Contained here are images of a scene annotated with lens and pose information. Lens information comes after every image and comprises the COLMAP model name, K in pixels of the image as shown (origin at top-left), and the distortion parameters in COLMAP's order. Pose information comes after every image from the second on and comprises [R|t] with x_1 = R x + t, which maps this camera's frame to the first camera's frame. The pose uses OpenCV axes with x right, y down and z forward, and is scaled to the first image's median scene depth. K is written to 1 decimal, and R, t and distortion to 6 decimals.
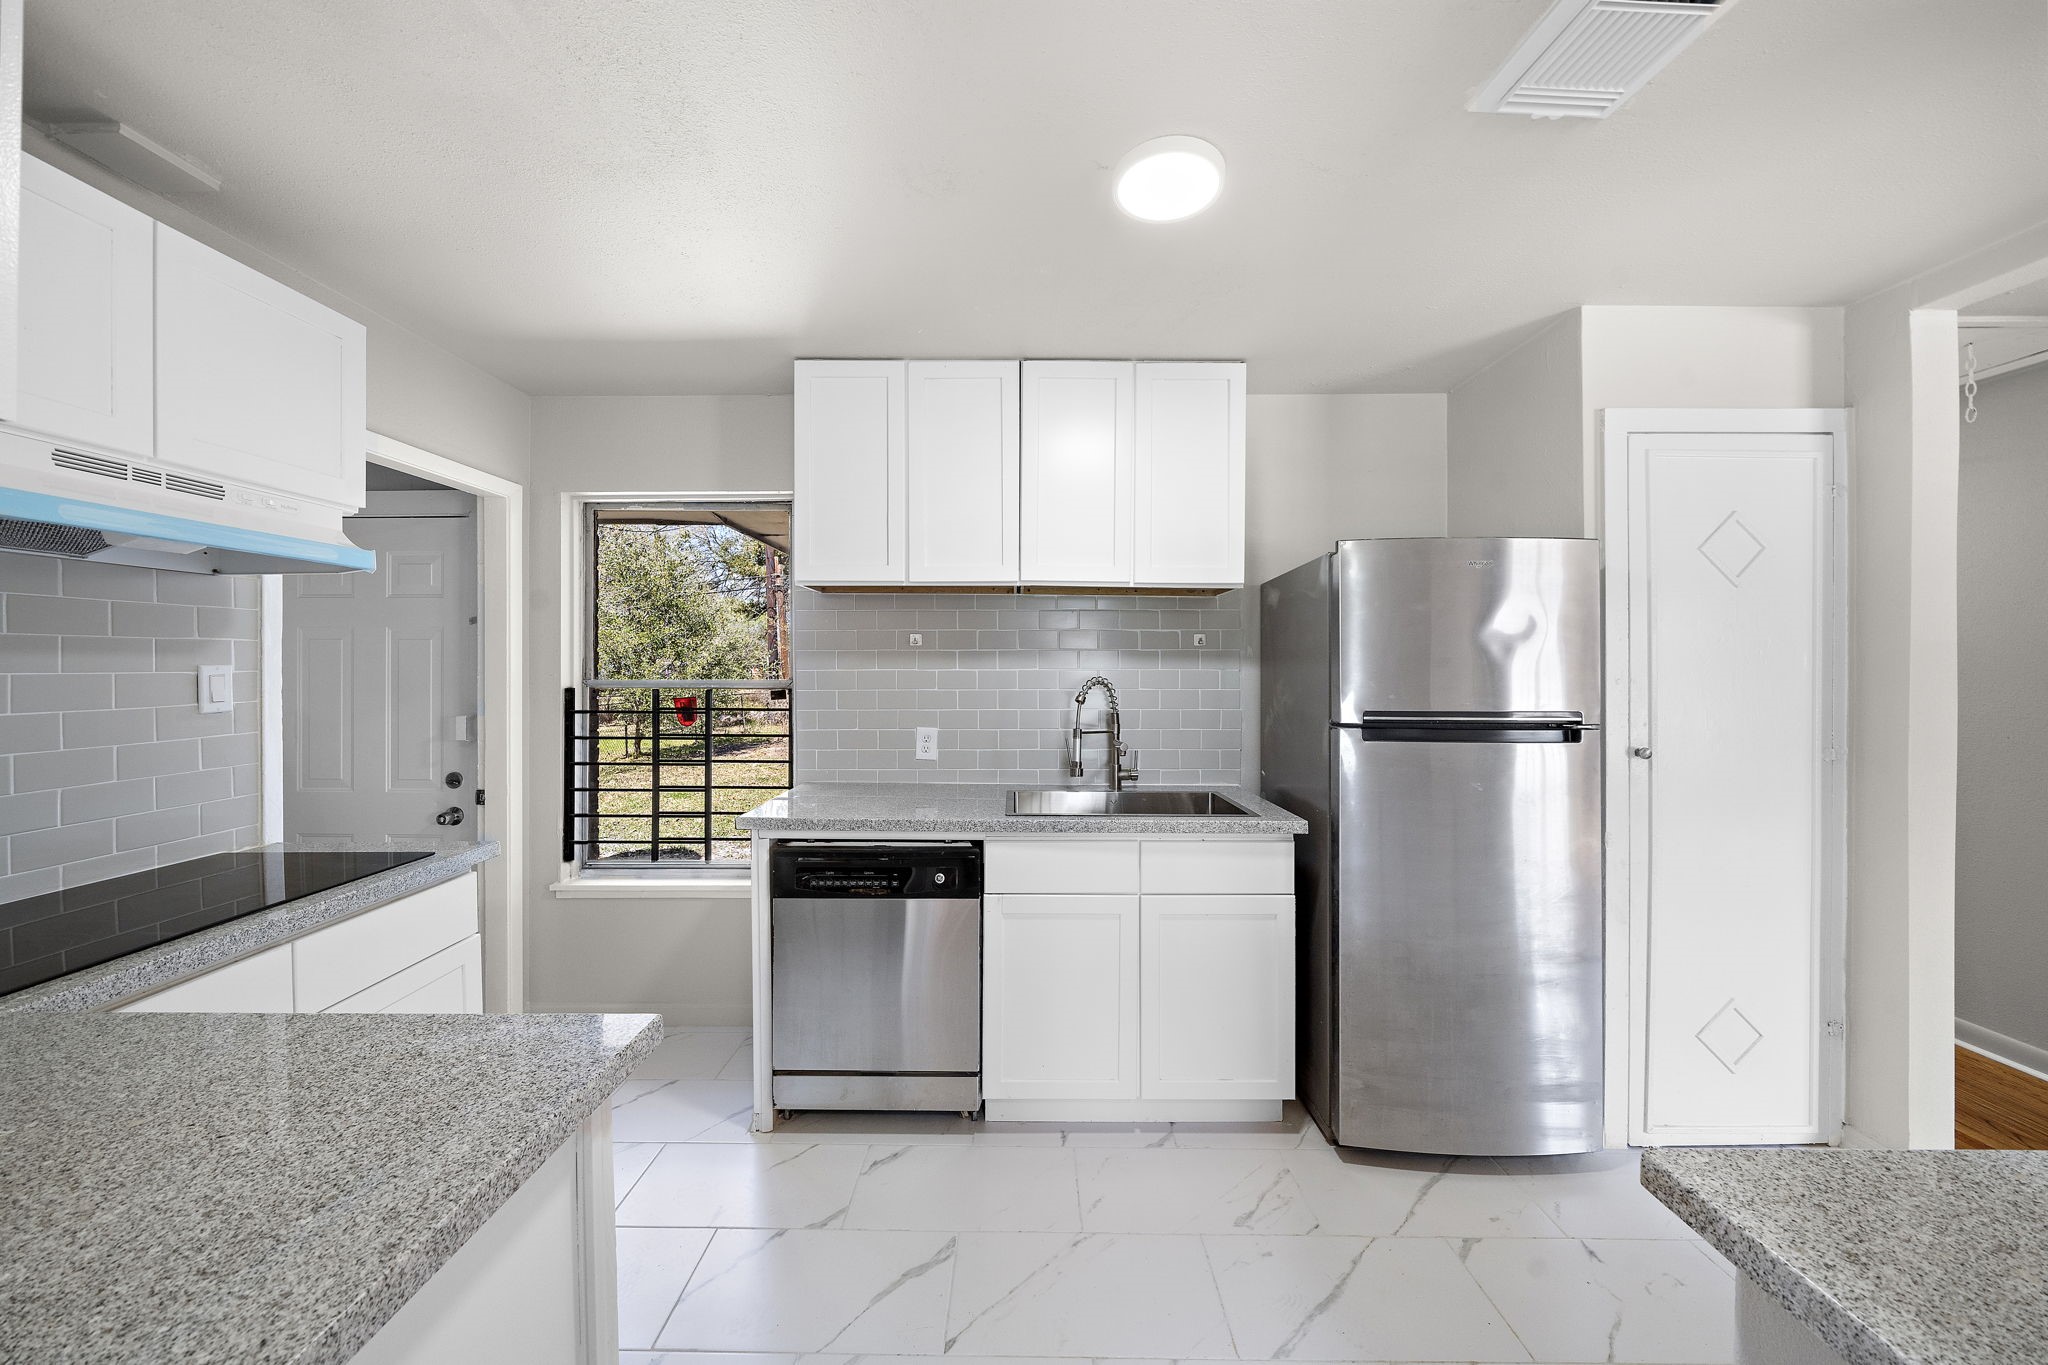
lens RADIAL K [[707.9, 0, 1010.5], [0, 707.9, 670.7], [0, 0, 1]] dist [-0.003095, -0.000498]
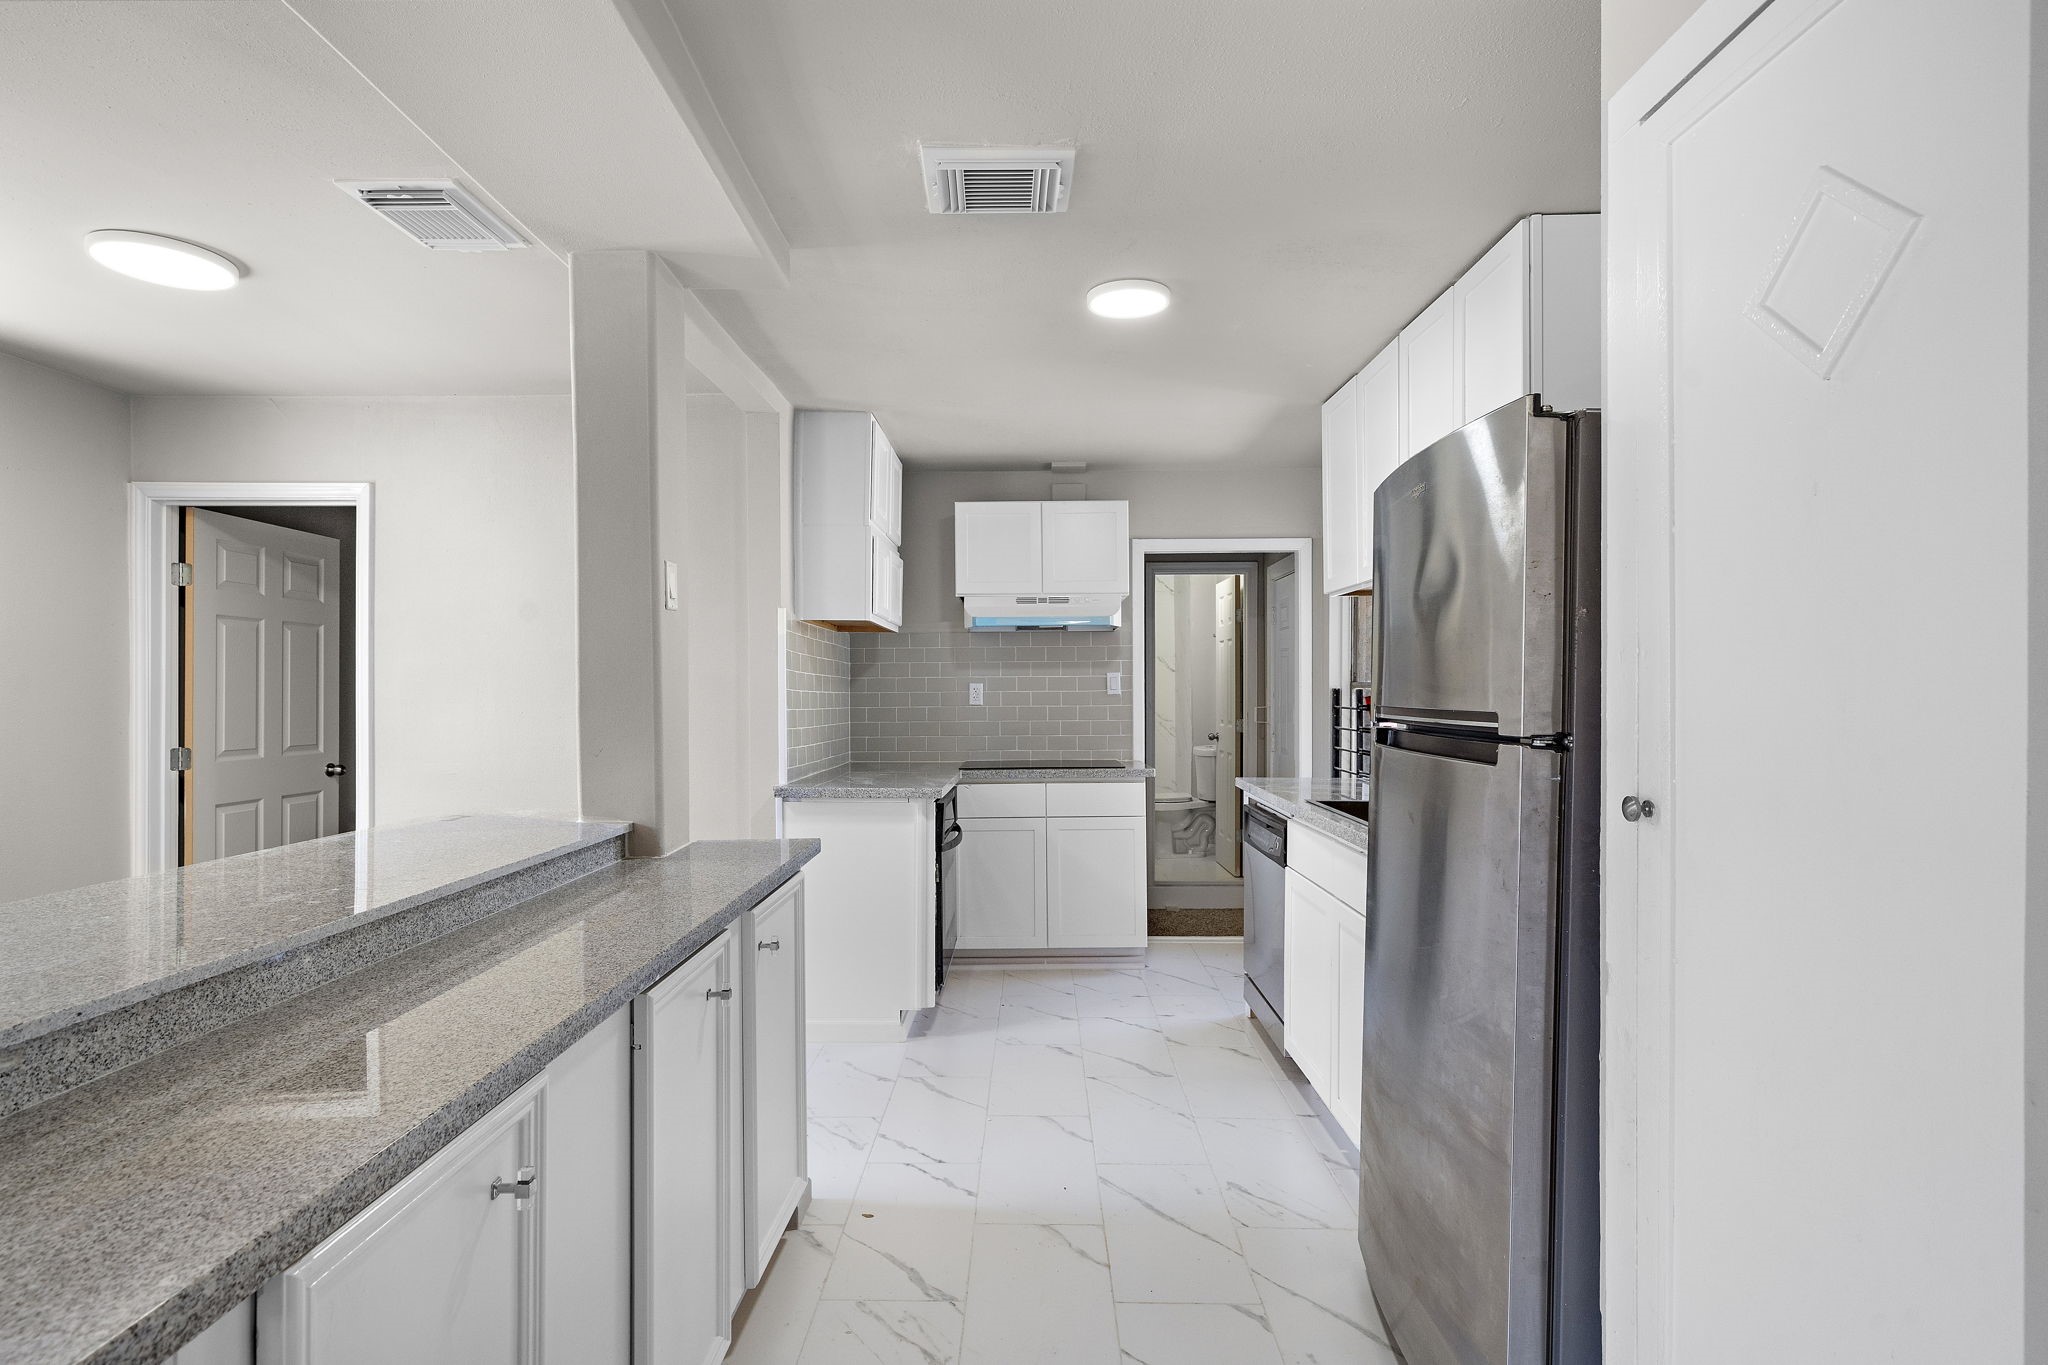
lens RADIAL K [[962.7, 0, 1025.1], [0, 962.7, 692.5], [0, 0, 1]] dist [0.002092, 0.000104]
pose [[0.002334, 0.000969, -0.999997, 1.278243], [-0.001902, 0.999998, 0.000964, 0.035101], [0.999995, 0.001900, 0.002336, 0.499360]]
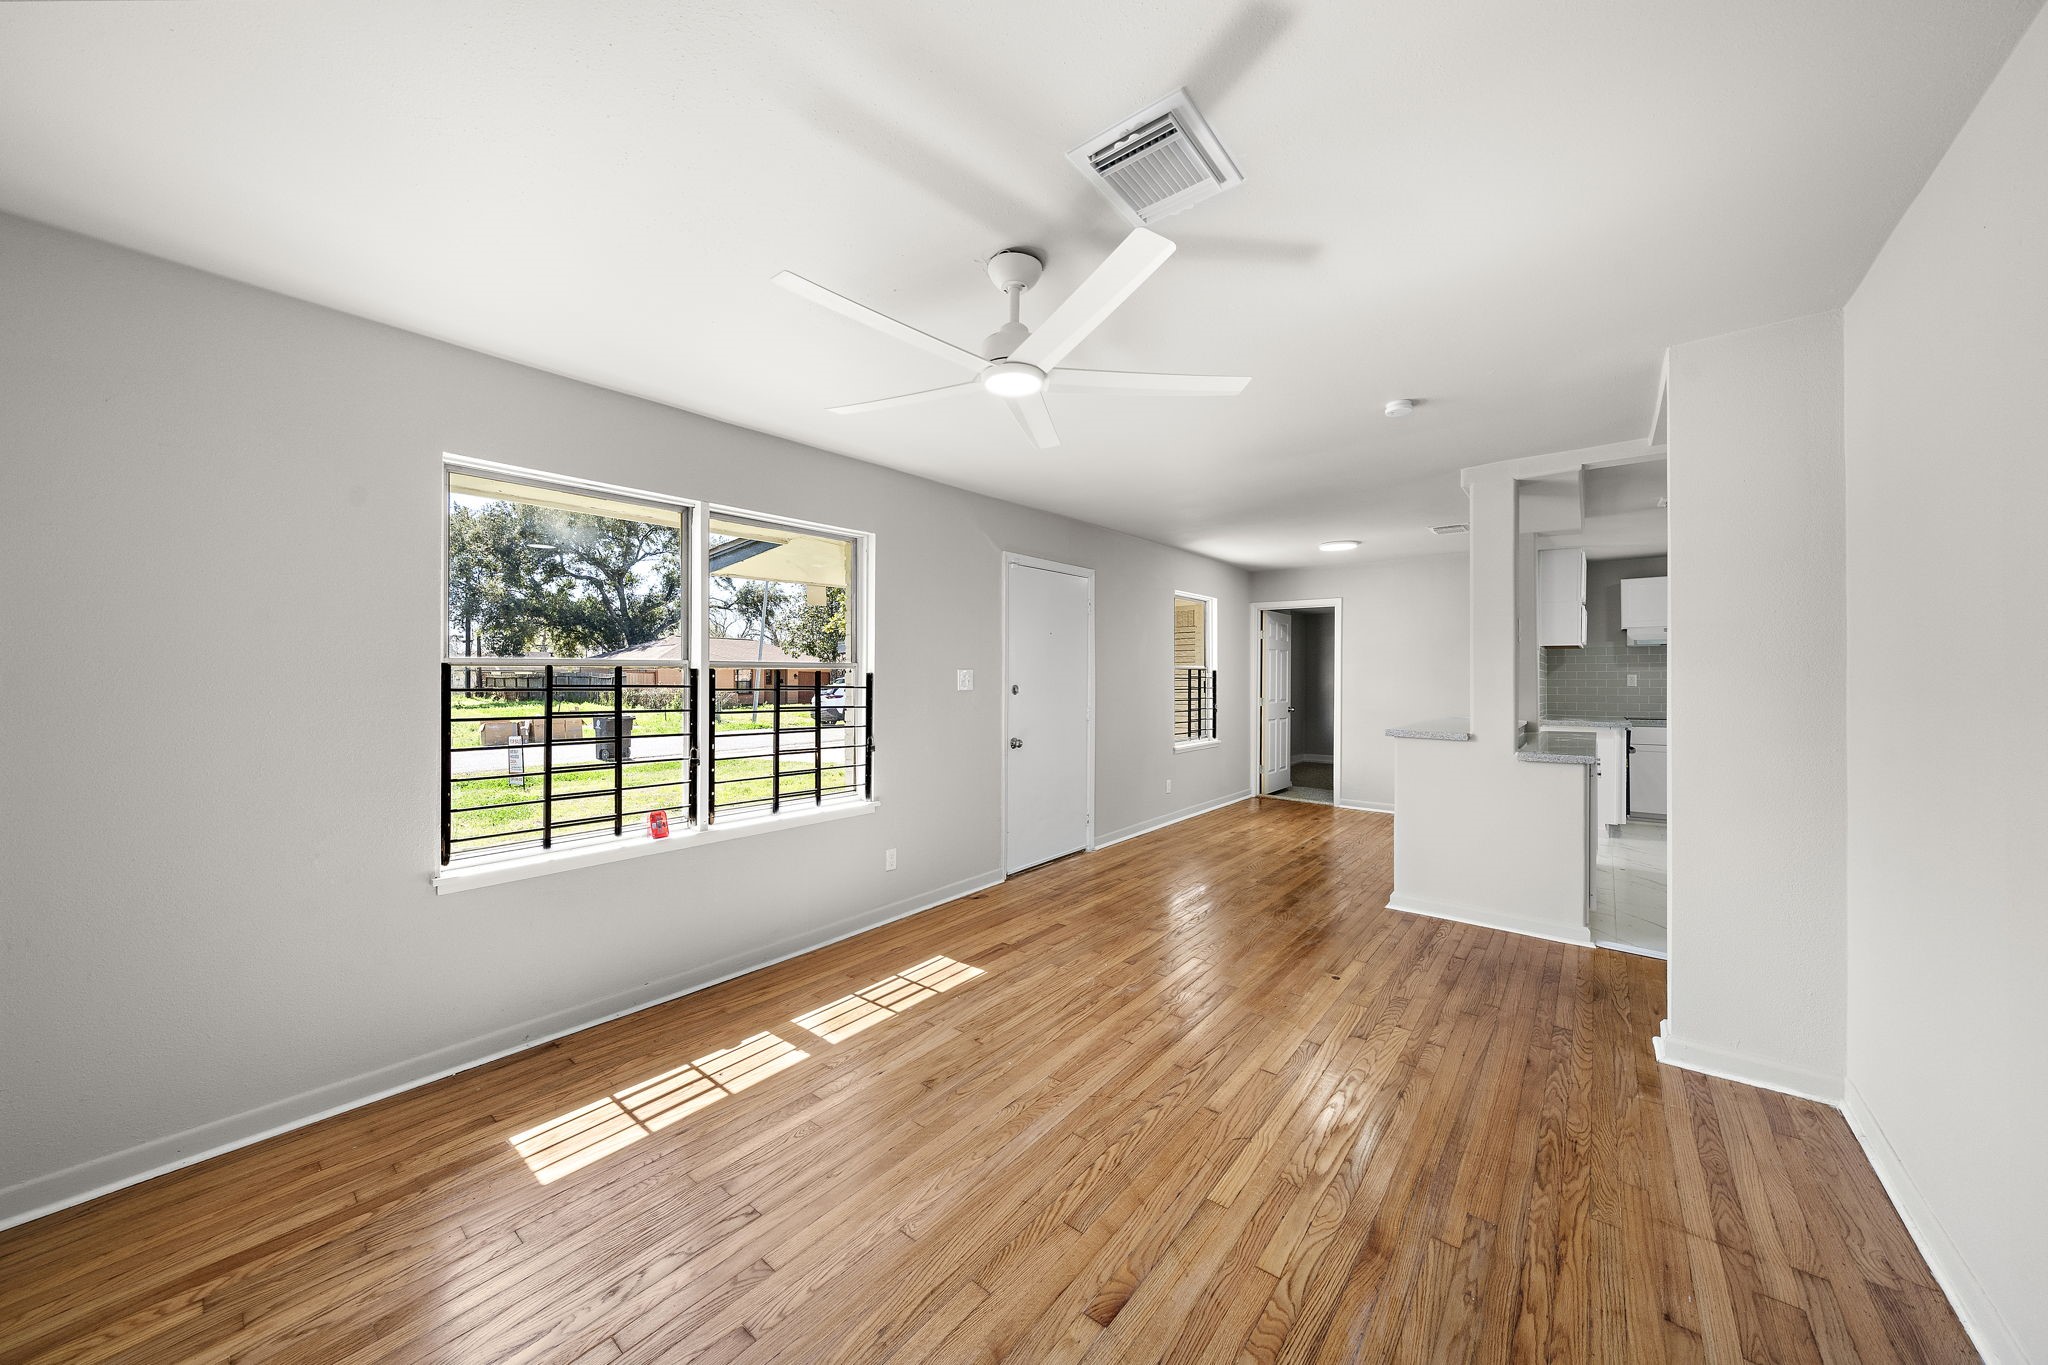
lens RADIAL K [[707.9, 0, 1020.2], [0, 707.9, 684.5], [0, 0, 1]] dist [-0.003095, -0.000498]
pose [[-0.631489, 0.005259, -0.775367, 2.949300], [-0.003148, 0.999951, 0.009347, 0.036744], [0.775378, 0.008344, -0.631442, 0.278252]]
